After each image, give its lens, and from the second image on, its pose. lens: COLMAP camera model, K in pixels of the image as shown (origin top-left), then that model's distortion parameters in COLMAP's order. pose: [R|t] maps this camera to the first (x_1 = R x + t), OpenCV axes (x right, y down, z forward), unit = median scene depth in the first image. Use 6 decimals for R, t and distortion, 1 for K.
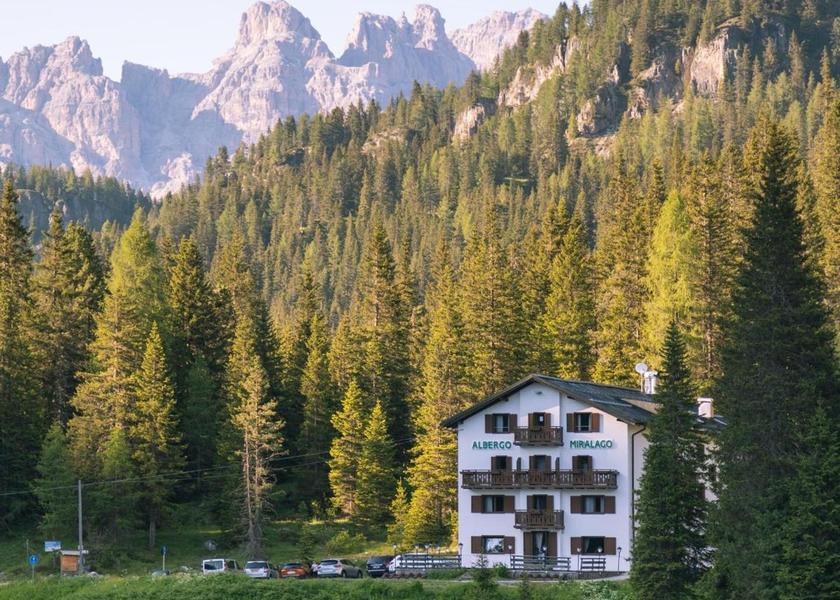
lens RADIAL K [[2731.8, 0, 420.0], [0, 2731.8, 300.0], [0, 0, 1]] dist [-0.003849, 0.021680]
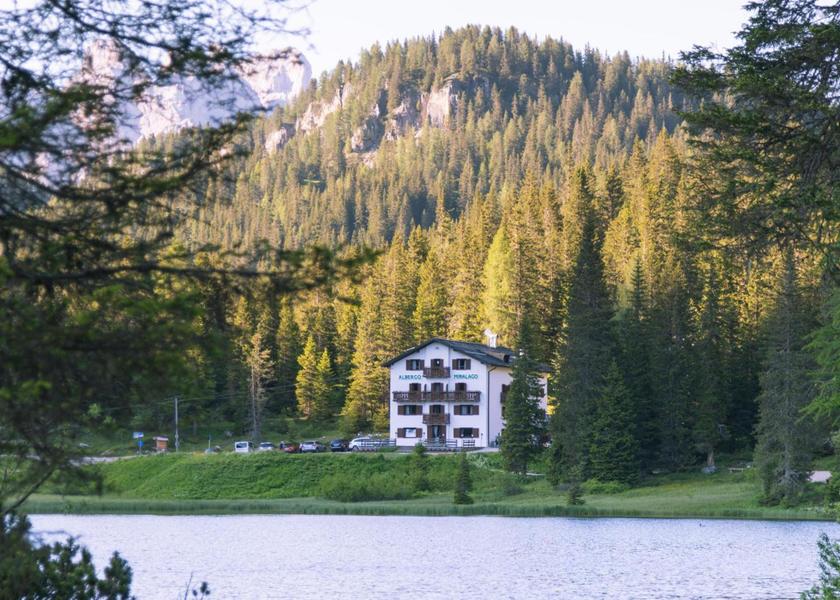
lens RADIAL K [[2731.8, 0, 420.0], [0, 2731.8, 300.0], [0, 0, 1]] dist [-0.003849, 0.021680]
pose [[0.980220, 0.001480, 0.197905, -0.295459], [-0.011186, 0.998788, 0.047937, -0.076063], [-0.197594, -0.049202, 0.979048, -0.683910]]
